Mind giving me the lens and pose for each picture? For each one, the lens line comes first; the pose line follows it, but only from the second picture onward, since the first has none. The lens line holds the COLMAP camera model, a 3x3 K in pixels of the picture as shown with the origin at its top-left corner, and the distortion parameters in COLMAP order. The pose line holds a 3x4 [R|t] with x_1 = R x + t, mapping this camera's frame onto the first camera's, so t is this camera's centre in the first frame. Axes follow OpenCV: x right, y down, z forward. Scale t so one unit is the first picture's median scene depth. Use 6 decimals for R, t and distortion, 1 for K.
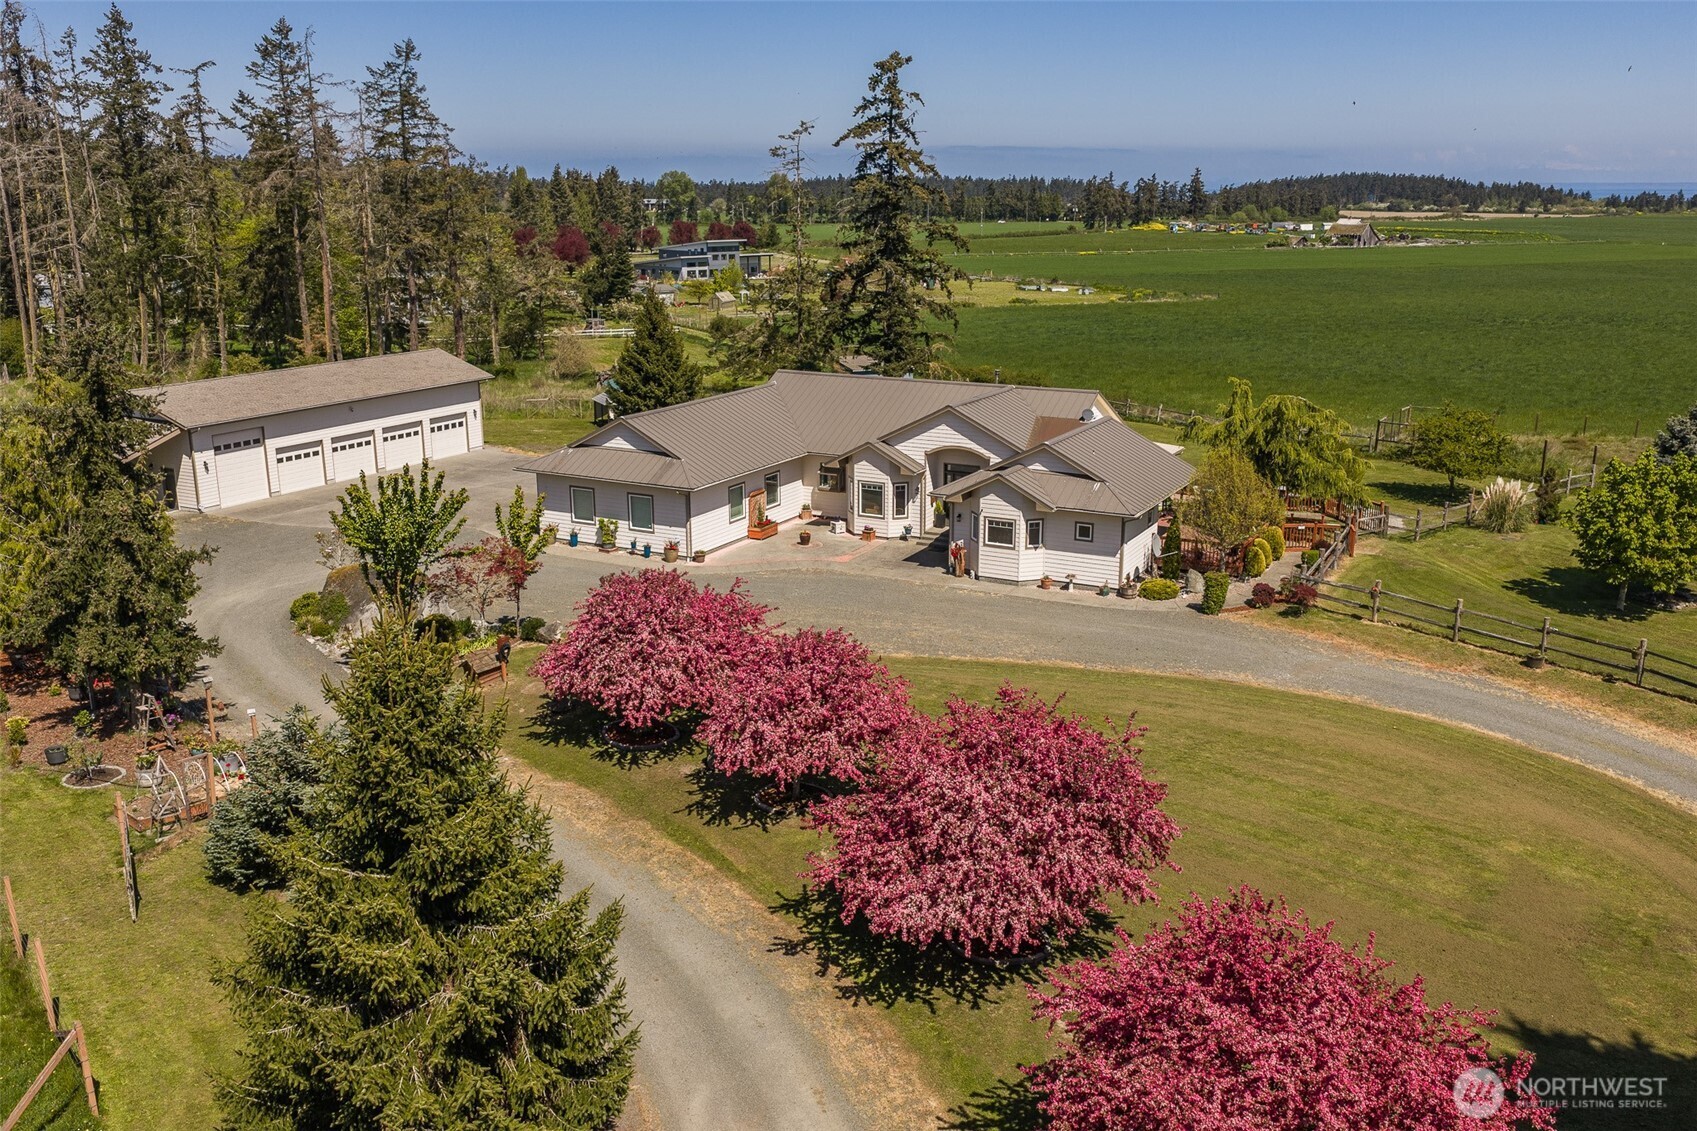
lens RADIAL K [[1406.7, 0, 848.5], [0, 1406.7, 565.5], [0, 0, 1]] dist [0.018125, -0.045229]
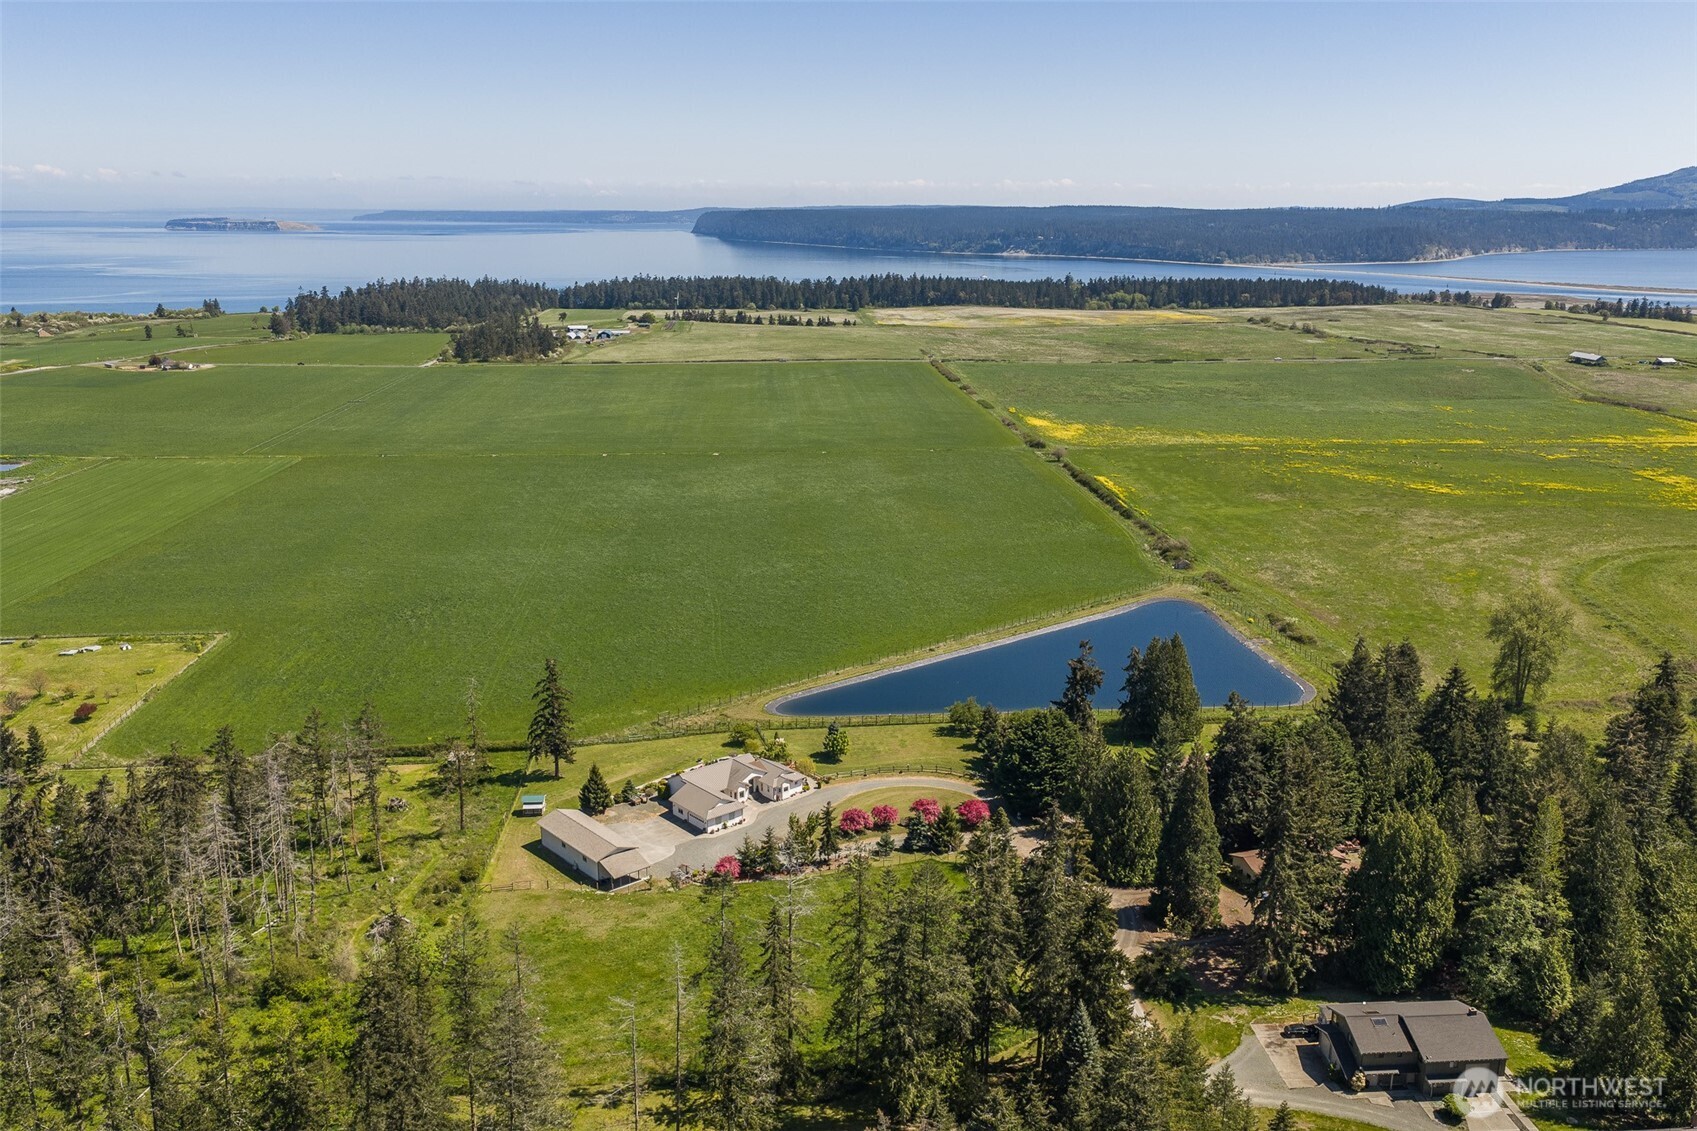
lens RADIAL K [[1406.7, 0, 848.5], [0, 1406.7, 565.5], [0, 0, 1]] dist [0.018125, -0.045229]
pose [[0.354714, -0.226843, 0.907039, -3.682189], [0.238148, 0.960045, 0.146967, -1.298187], [-0.904137, 0.163878, 0.394564, -1.147702]]
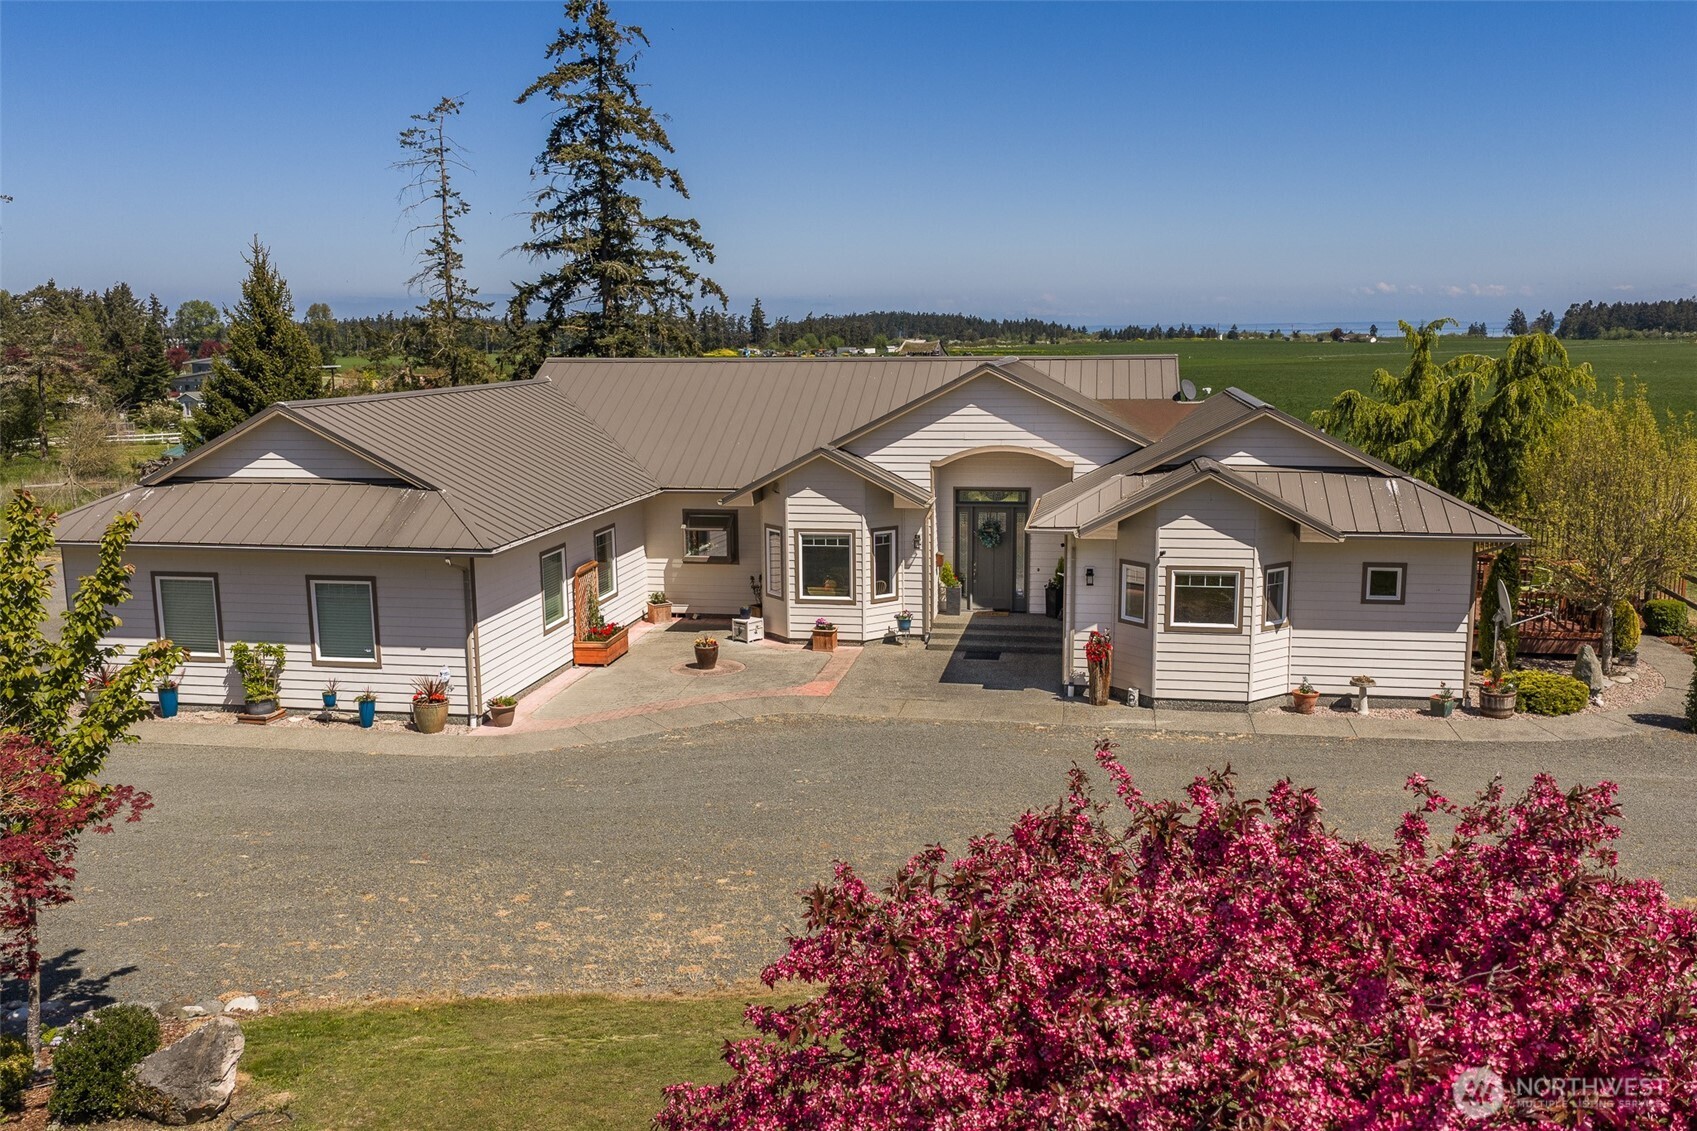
lens RADIAL K [[1406.7, 0, 848.5], [0, 1406.7, 565.5], [0, 0, 1]] dist [0.018125, -0.045229]
pose [[0.951378, -0.058085, 0.302500, -0.125273], [0.087001, 0.992745, -0.083000, -0.005636], [-0.295484, 0.105282, 0.949529, 0.530425]]
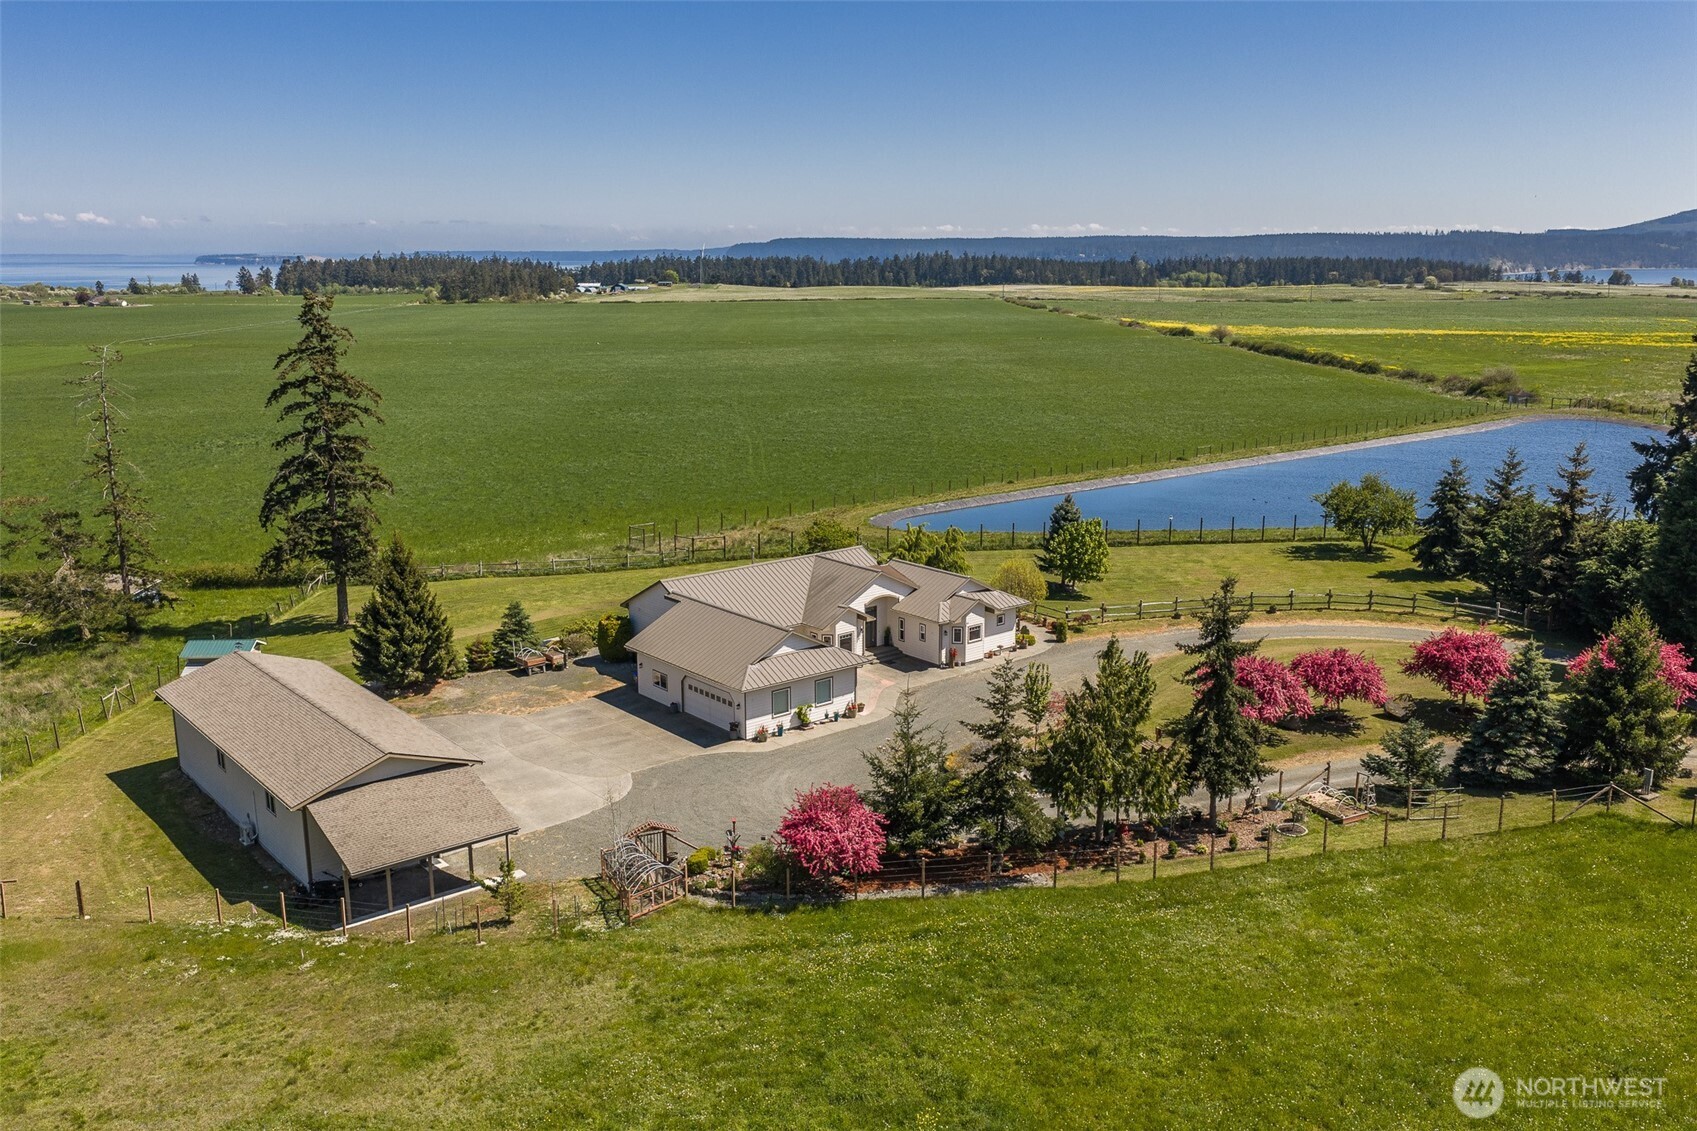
lens RADIAL K [[1406.7, 0, 848.5], [0, 1406.7, 565.5], [0, 0, 1]] dist [0.018125, -0.045229]
pose [[0.372822, -0.198136, 0.906502, -1.297369], [0.239050, 0.964469, 0.112490, -0.291081], [-0.896582, 0.174760, 0.406940, 0.386492]]
